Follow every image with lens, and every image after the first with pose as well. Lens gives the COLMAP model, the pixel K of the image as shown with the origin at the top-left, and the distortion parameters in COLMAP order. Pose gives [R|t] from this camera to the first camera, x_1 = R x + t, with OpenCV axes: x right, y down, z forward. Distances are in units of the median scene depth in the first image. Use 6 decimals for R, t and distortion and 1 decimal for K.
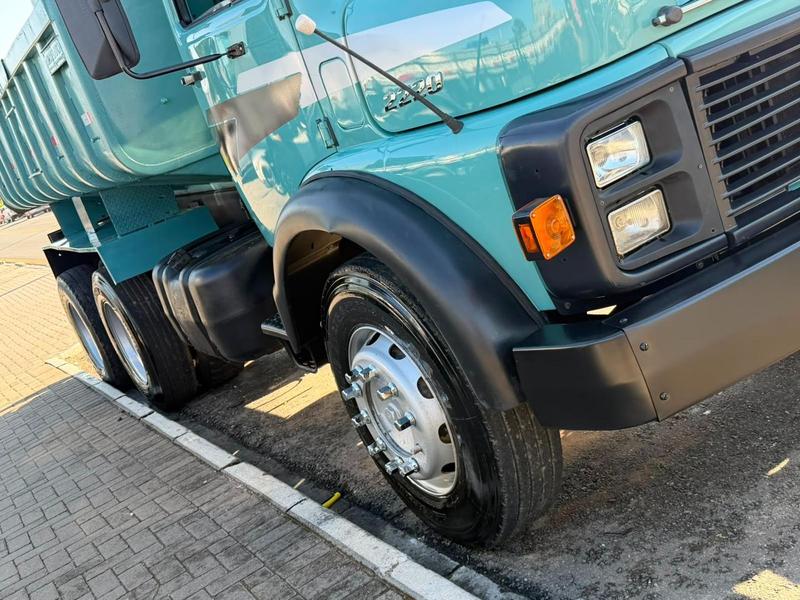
lens RADIAL K [[953.7, 0, 397.7], [0, 953.7, 301.7], [0, 0, 1]] dist [0.068969, 0.000000]
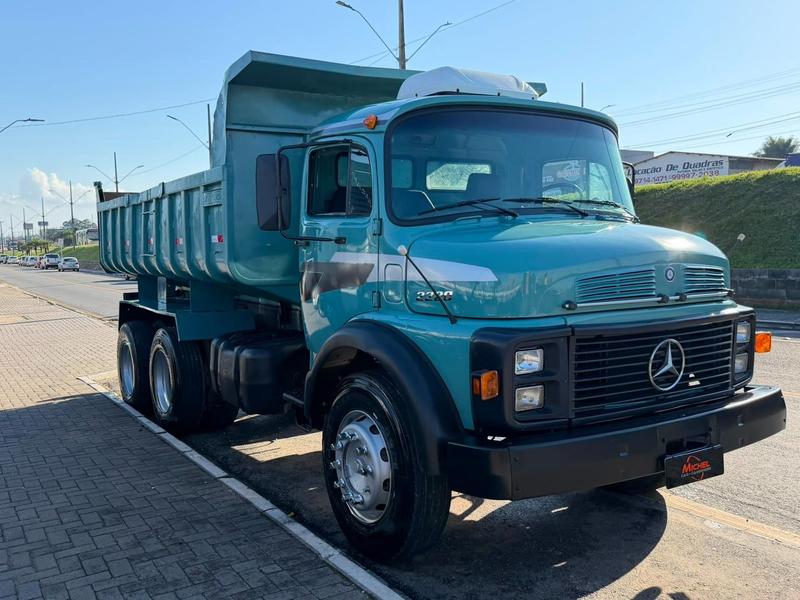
lens RADIAL K [[728.4, 0, 407.6], [0, 728.4, 289.7], [0, 0, 1]] dist [0.041644, 0.000000]
pose [[0.942117, 0.328215, 0.068482, -0.113493], [-0.307658, 0.927455, -0.212540, 0.076167], [-0.133273, 0.179169, 0.974750, -0.330465]]
